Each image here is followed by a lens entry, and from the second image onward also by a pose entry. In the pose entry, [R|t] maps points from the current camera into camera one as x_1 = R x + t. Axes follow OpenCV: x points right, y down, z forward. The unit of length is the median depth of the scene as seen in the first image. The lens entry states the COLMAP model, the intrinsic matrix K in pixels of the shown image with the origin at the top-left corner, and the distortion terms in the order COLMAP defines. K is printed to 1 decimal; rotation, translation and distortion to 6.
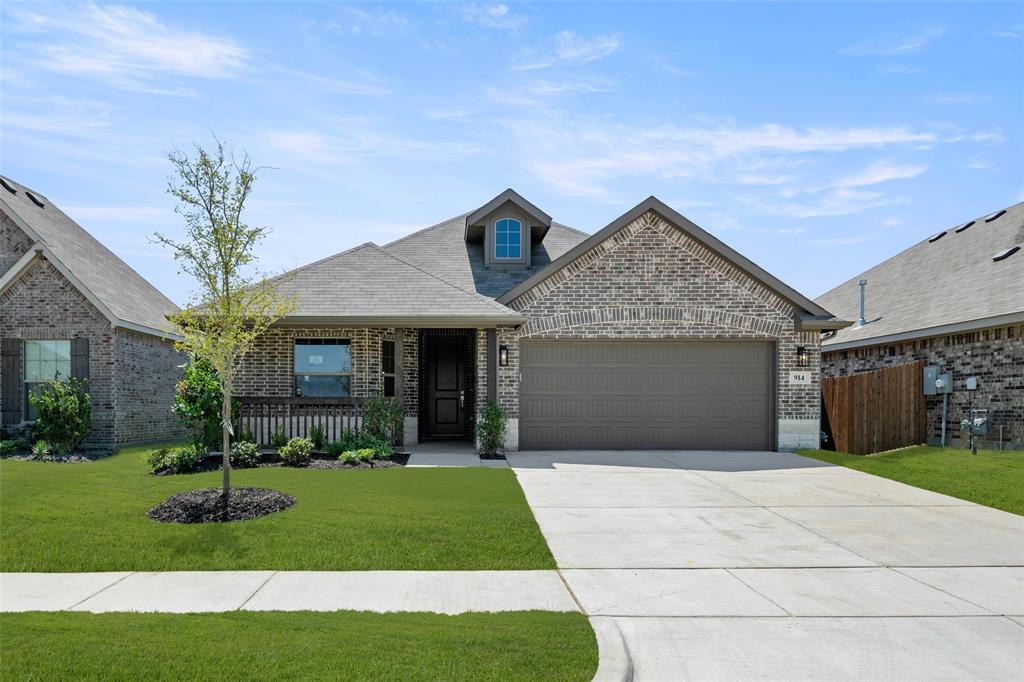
lens RADIAL K [[503.0, 0, 512.1], [0, 503.0, 373.4], [0, 0, 1]] dist [0.003119, 0.000855]
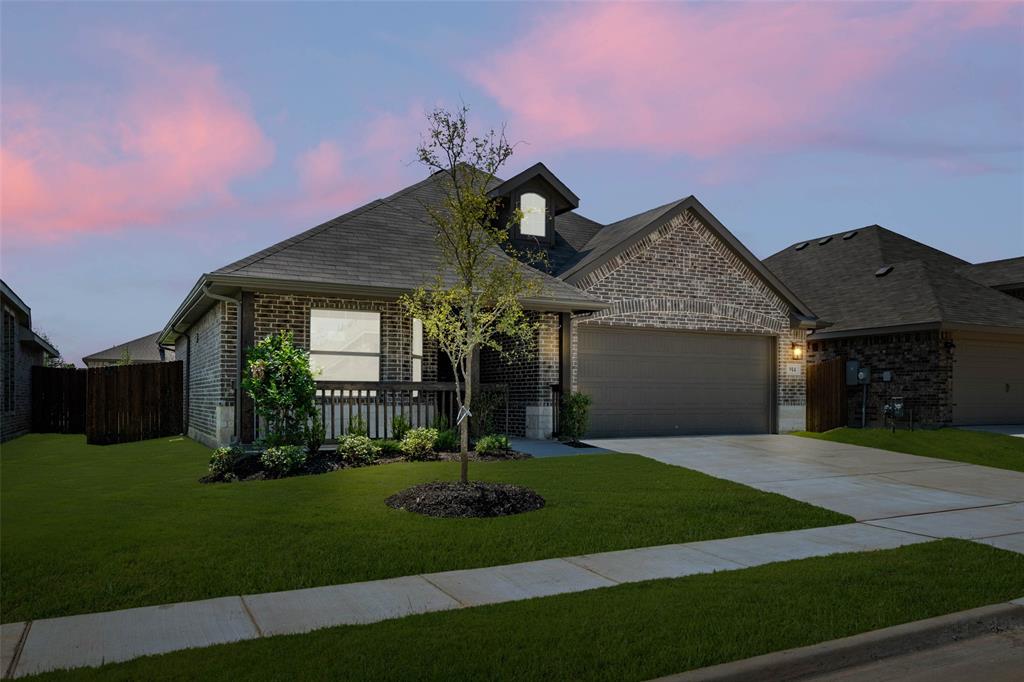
lens RADIAL K [[619.4, 0, 511.8], [0, 619.4, 343.5], [0, 0, 1]] dist [0.001657, 0.000512]
pose [[0.917832, 0.034256, 0.395488, -0.571937], [-0.026930, 0.999348, -0.024063, 0.000876], [-0.396055, 0.011435, 0.918156, -0.044759]]
